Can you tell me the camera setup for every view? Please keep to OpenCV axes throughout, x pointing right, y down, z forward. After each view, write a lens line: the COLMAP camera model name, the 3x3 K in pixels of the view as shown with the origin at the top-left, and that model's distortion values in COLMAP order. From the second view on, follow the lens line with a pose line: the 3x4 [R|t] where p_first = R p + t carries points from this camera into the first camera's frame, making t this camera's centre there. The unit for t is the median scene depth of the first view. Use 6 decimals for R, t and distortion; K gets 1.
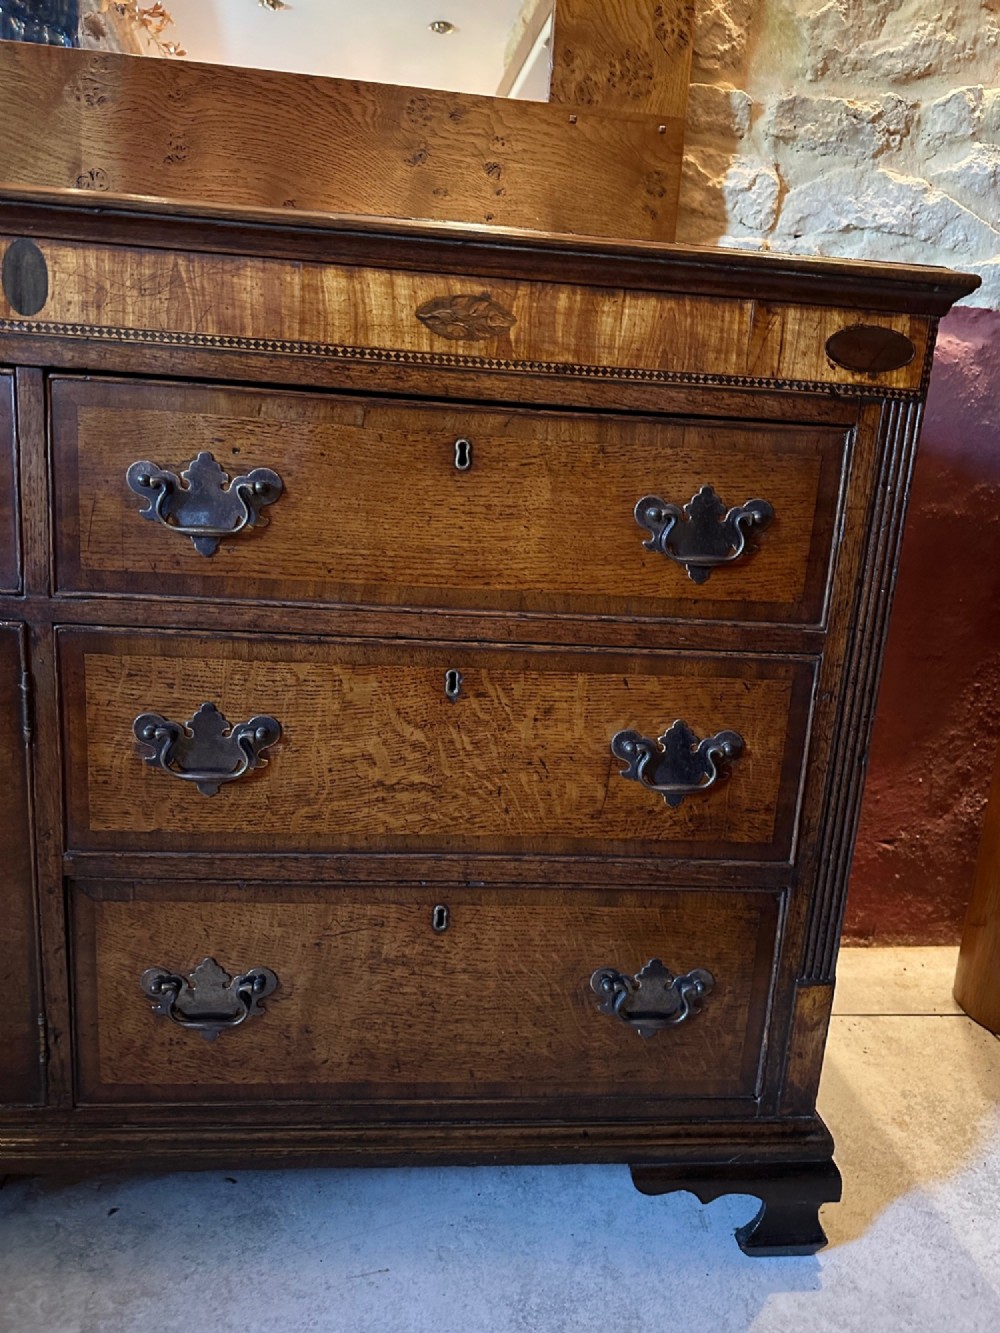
lens RADIAL K [[950.7, 0, 502.2], [0, 950.7, 665.2], [0, 0, 1]] dist [0.047732, -0.072093]
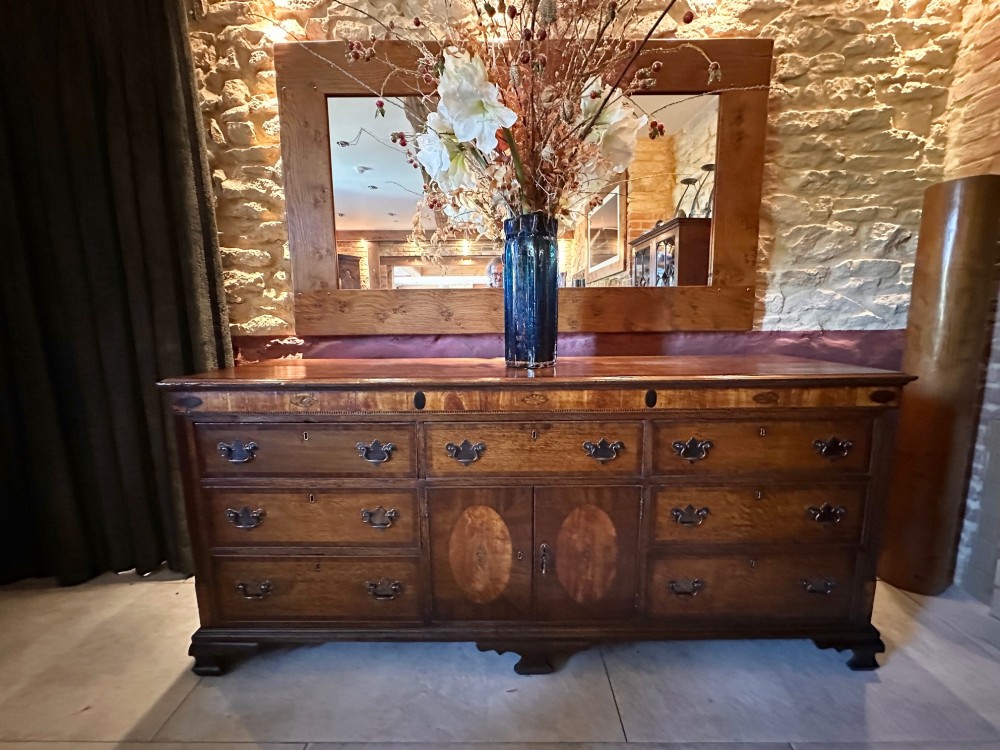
lens RADIAL K [[402.7, 0, 500.3], [0, 402.7, 371.4], [0, 0, 1]] dist [-0.001620, 0.000030]
pose [[0.991452, -0.061436, -0.115099, -0.771982], [0.052109, 0.995239, -0.082360, -0.350533], [0.119611, 0.075658, 0.989934, -0.581869]]
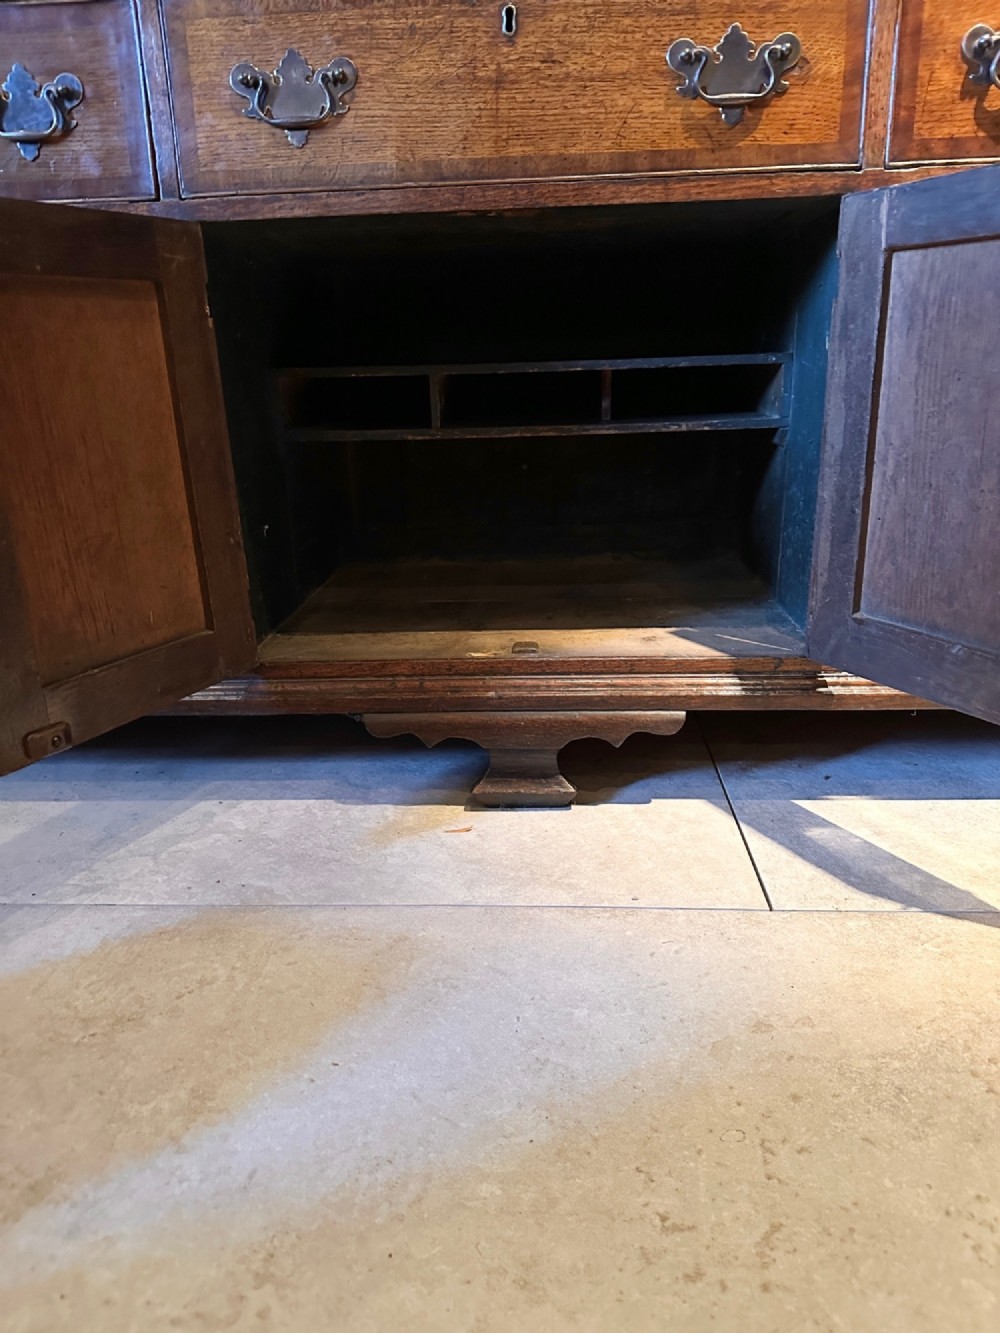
lens RADIAL K [[929.3, 0, 500.0], [0, 929.3, 666.5], [0, 0, 1]] dist [-0.000976, -0.008790]
pose [[0.982395, -0.044333, -0.181482, -0.688512], [0.060547, 0.994557, 0.084800, 0.367622], [0.176734, -0.094295, 0.979731, -0.209558]]
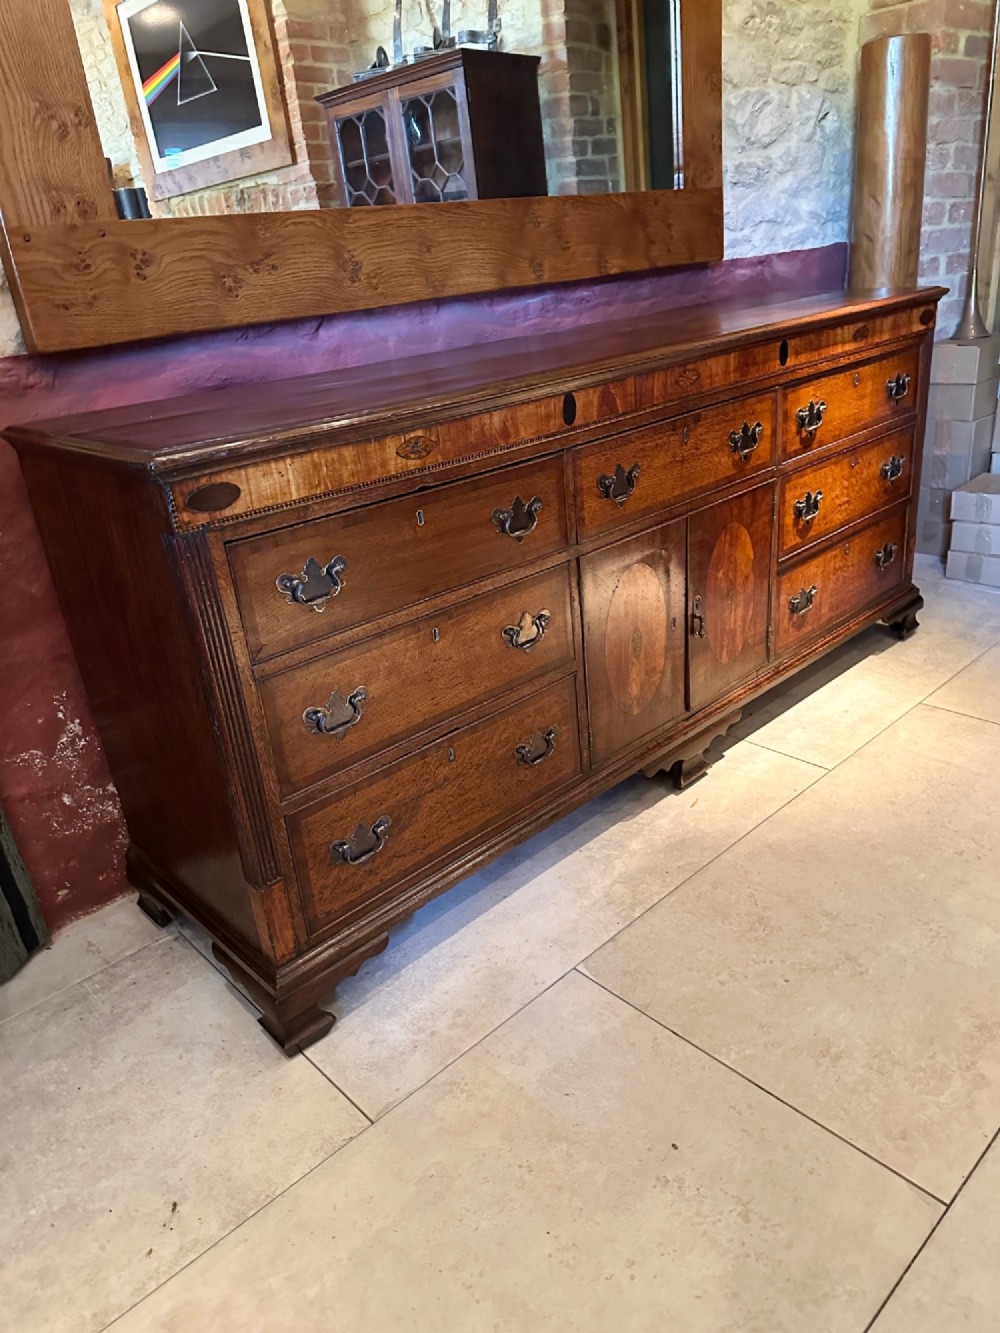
lens RADIAL K [[947.3, 0, 500.0], [0, 947.3, 666.5], [0, 0, 1]] dist [0.093335, -0.157362]
pose [[0.781923, -0.370213, 0.501537, -2.479502], [0.267791, 0.926017, 0.266044, -0.447635], [-0.562925, -0.073718, 0.823214, -0.785334]]
